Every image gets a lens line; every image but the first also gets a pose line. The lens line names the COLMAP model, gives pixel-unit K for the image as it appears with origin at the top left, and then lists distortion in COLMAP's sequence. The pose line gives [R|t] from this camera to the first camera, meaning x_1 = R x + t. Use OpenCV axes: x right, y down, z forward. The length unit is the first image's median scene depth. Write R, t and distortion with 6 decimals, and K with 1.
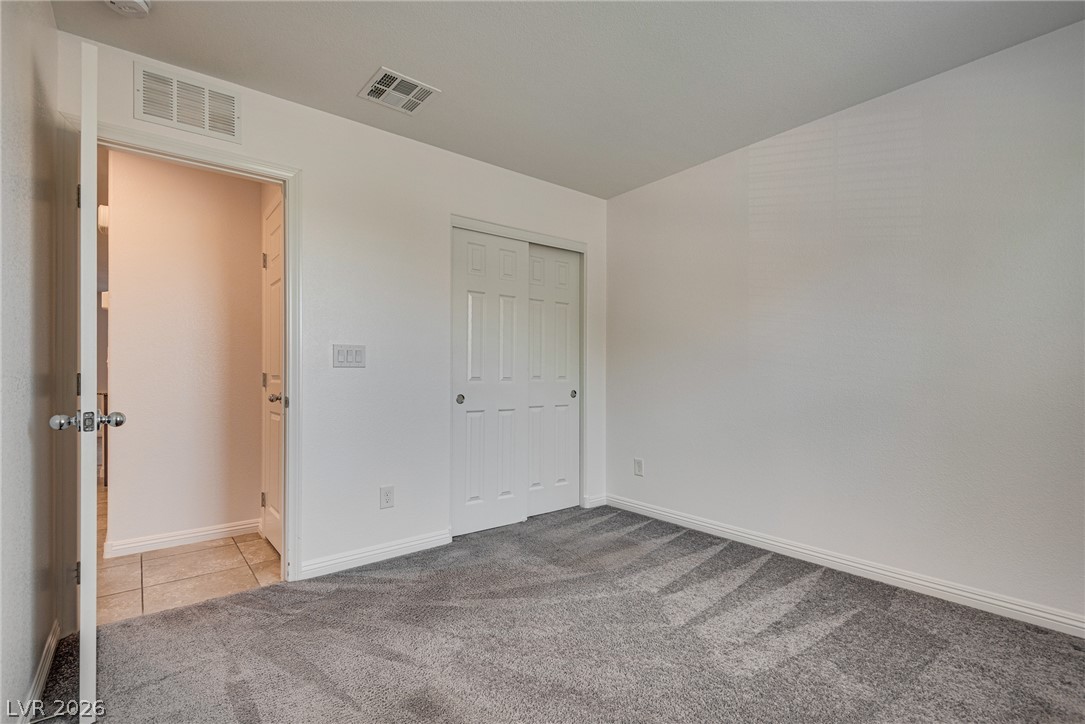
lens RADIAL K [[500.1, 0, 543.1], [0, 500.1, 364.2], [0, 0, 1]] dist [0.012148, -0.004926]
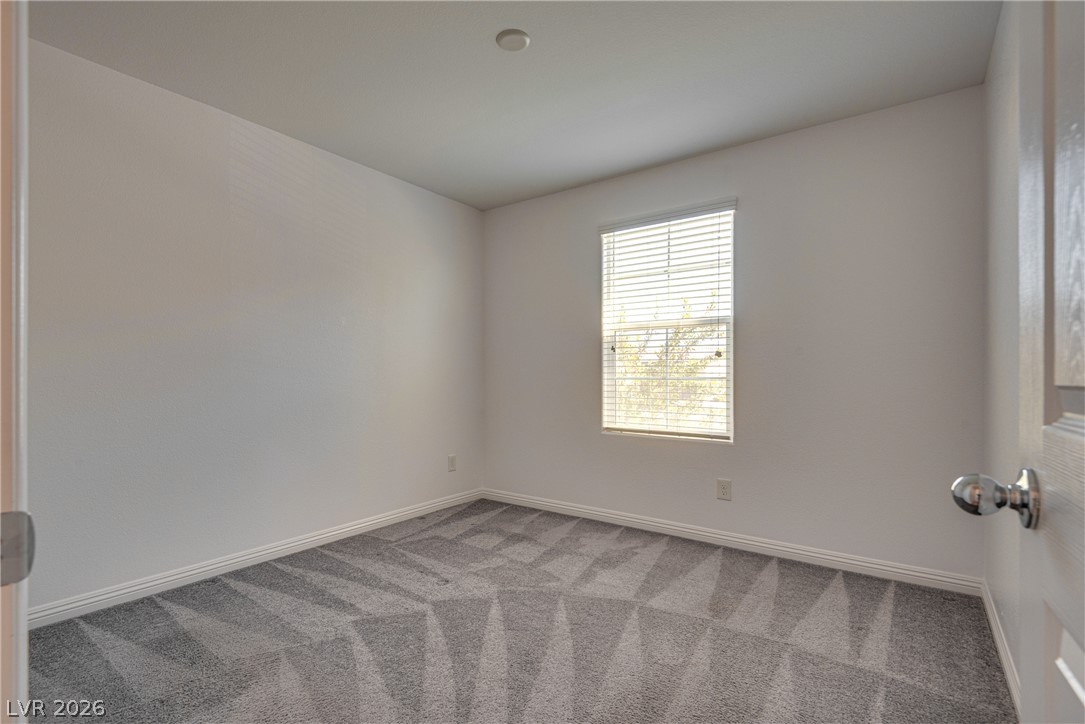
lens RADIAL K [[500.1, 0, 541.0], [0, 500.1, 355.7], [0, 0, 1]] dist [0.012148, -0.004926]
pose [[-0.248196, 0.037030, 0.968002, -0.682278], [-0.009977, 0.999118, -0.040778, 0.024976], [-0.968659, -0.019779, -0.247607, 0.851498]]
